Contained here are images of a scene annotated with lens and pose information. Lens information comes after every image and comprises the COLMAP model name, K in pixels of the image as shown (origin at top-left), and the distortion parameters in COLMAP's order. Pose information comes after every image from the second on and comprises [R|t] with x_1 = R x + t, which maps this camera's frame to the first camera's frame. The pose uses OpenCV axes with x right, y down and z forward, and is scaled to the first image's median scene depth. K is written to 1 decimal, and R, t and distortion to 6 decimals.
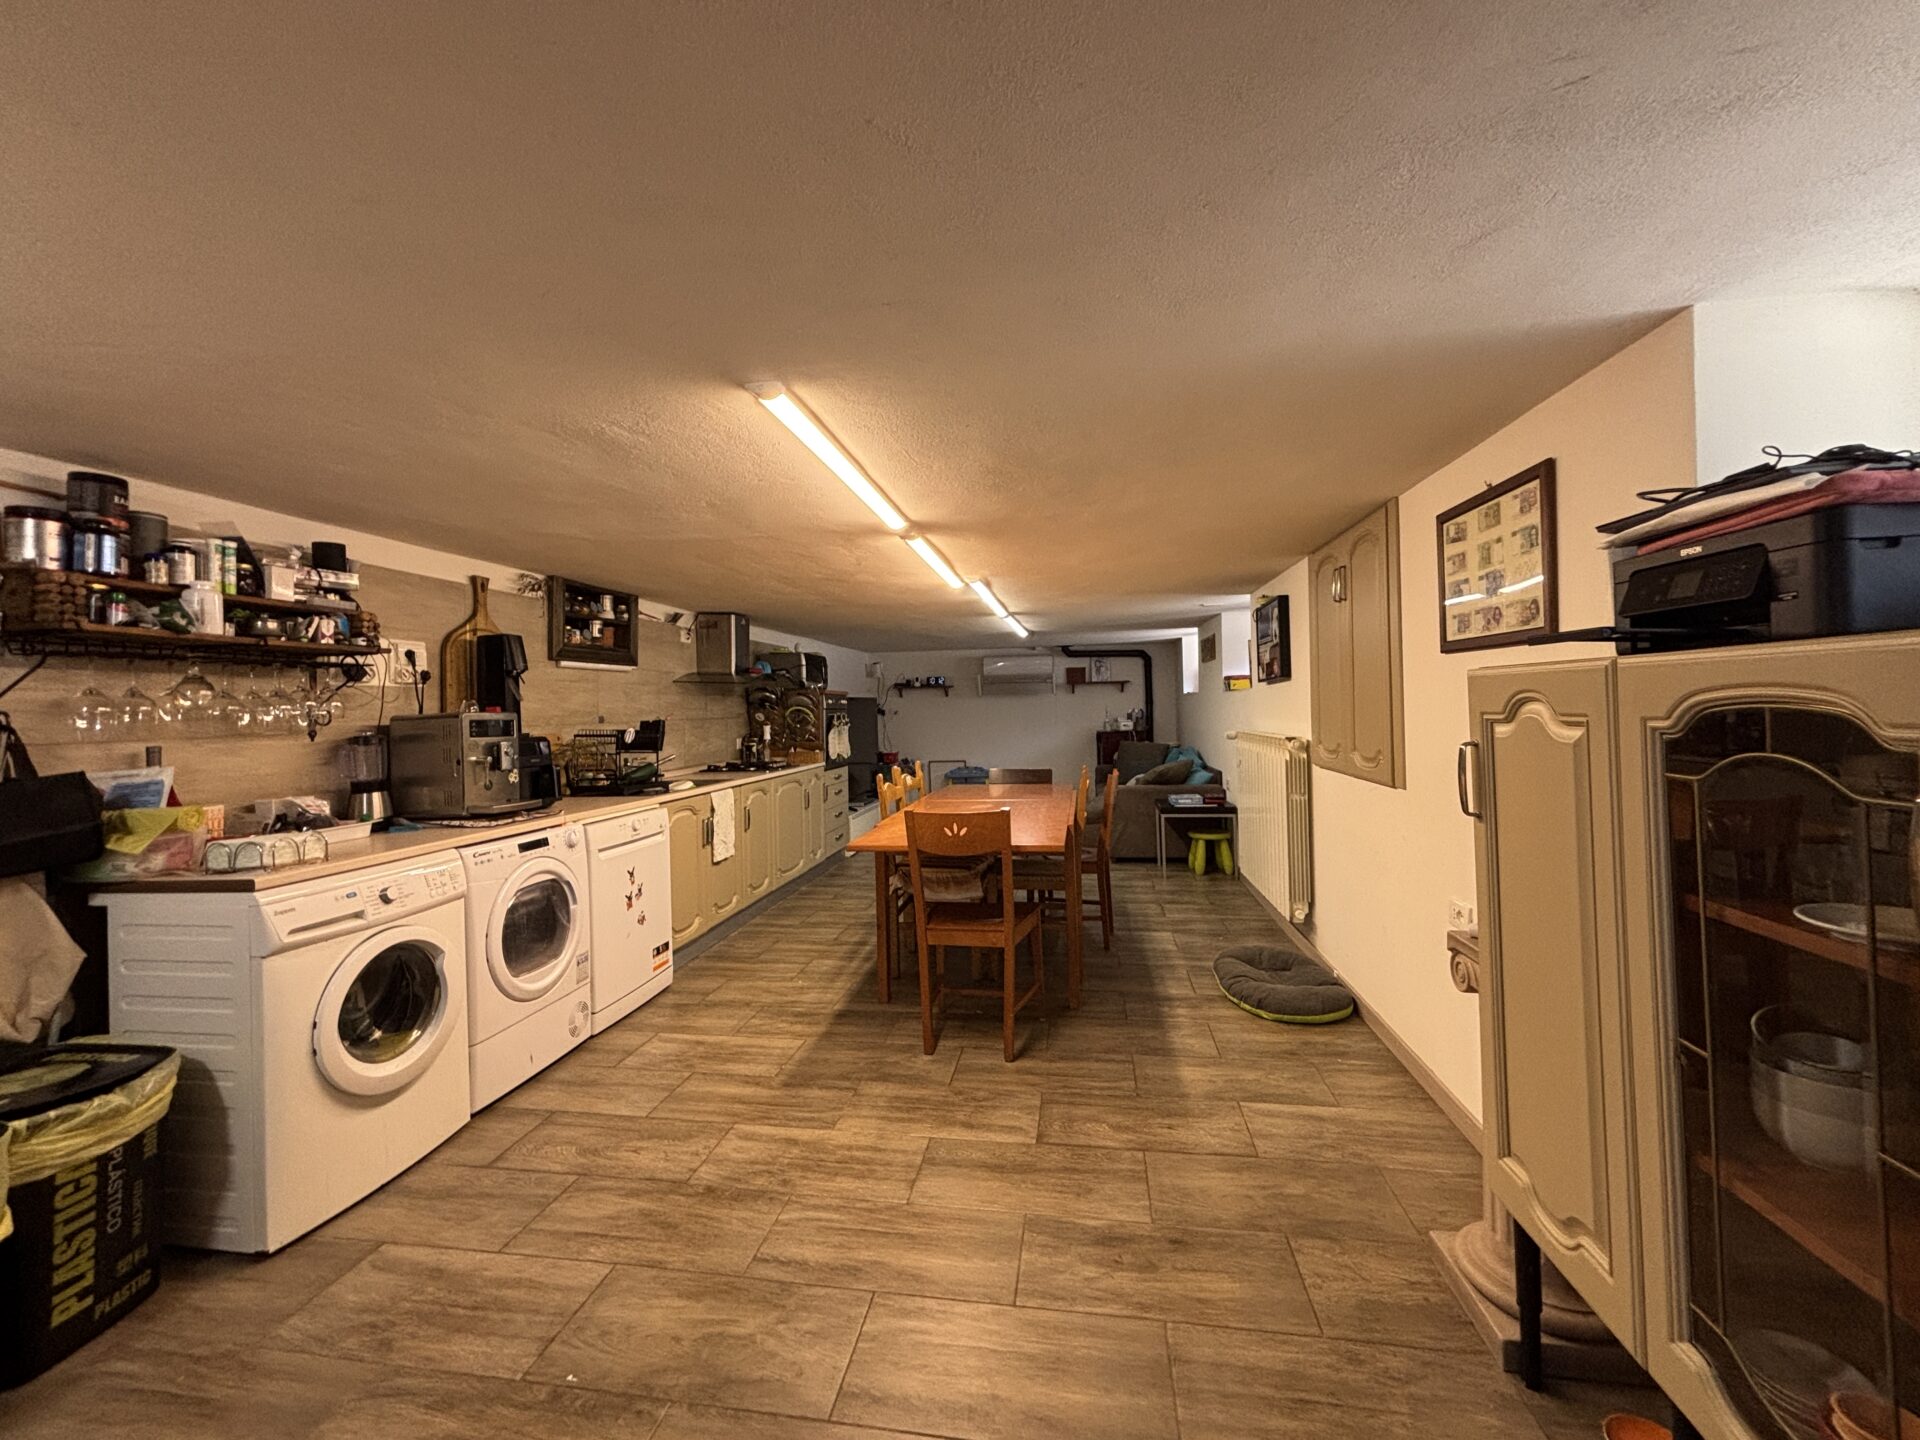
lens RADIAL K [[771.8, 0, 955.9], [0, 771.8, 702.2], [0, 0, 1]] dist [-0.001875, 0.000409]
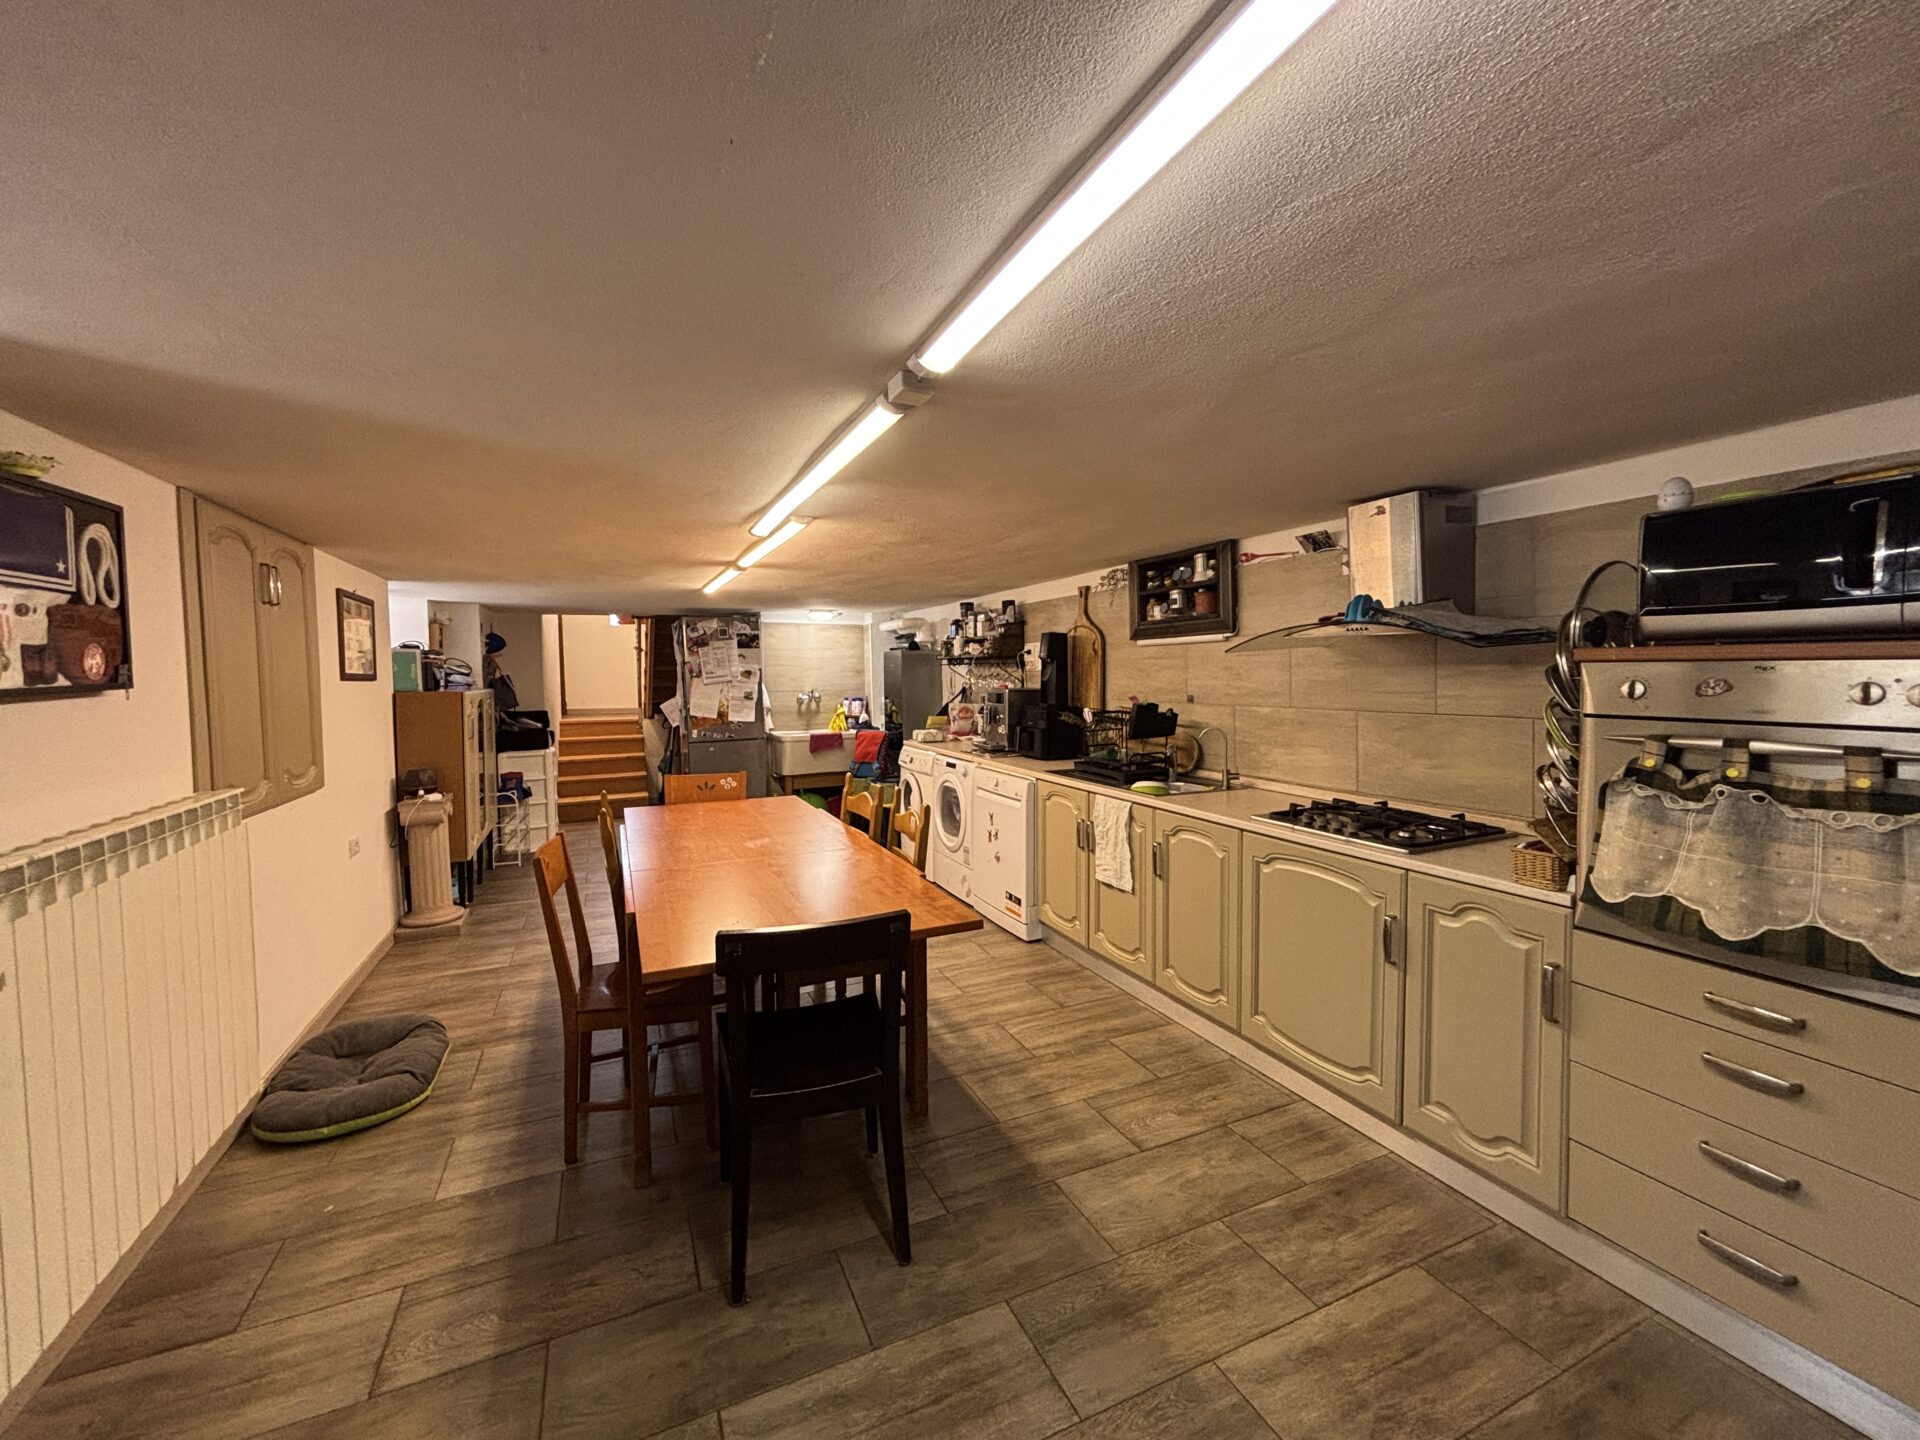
lens RADIAL K [[771.8, 0, 955.9], [0, 771.8, 702.2], [0, 0, 1]] dist [-0.001875, 0.000409]
pose [[-0.829305, 0.058732, -0.555701, 0.292833], [0.038754, 0.998112, 0.047655, -0.029389], [0.557450, 0.017985, -0.830016, 1.786775]]
